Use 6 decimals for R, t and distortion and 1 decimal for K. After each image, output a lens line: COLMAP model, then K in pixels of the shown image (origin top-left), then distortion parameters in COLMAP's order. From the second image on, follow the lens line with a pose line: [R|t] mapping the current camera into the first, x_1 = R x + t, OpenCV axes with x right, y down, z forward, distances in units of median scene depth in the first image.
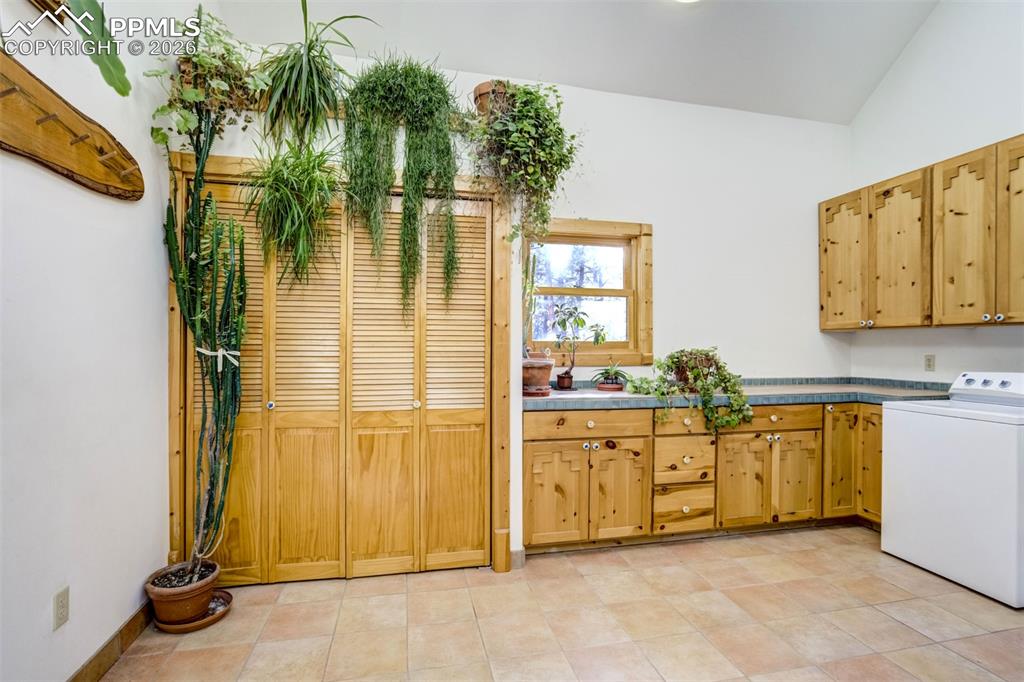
lens RADIAL K [[472.4, 0, 521.9], [0, 472.4, 338.7], [0, 0, 1]] dist [-0.051265, 0.020942]
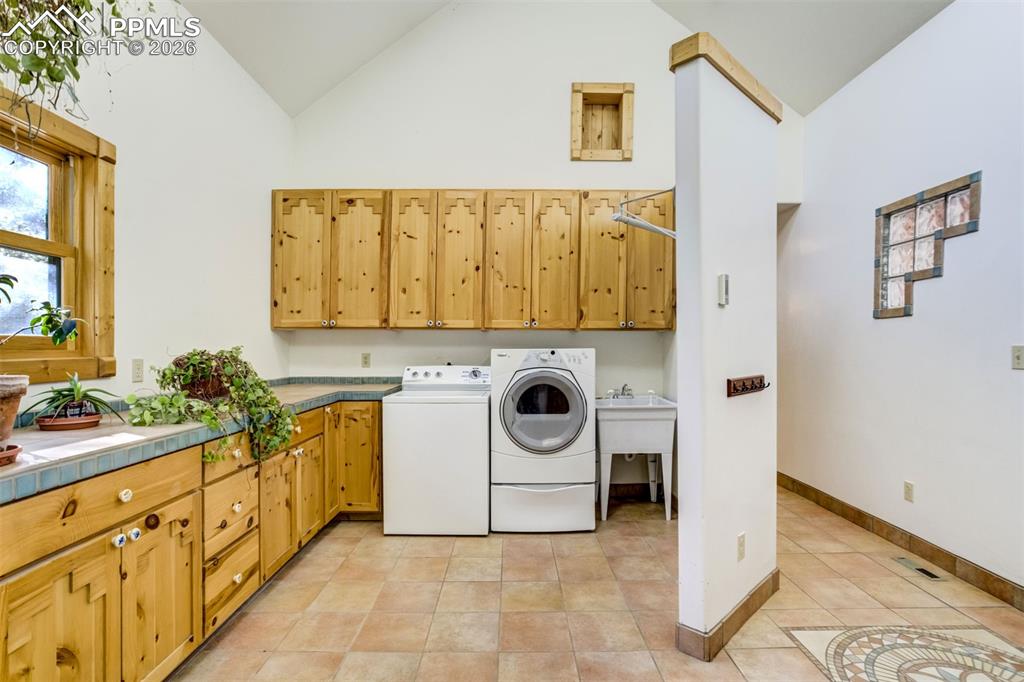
lens RADIAL K [[490.3, 0, 513.1], [0, 490.3, 347.2], [0, 0, 1]] dist [-0.049606, 0.022426]
pose [[0.245749, -0.004015, 0.969325, -0.233145], [-0.015861, 0.999841, 0.008163, 0.005149], [-0.969204, -0.017380, 0.245646, 0.405667]]
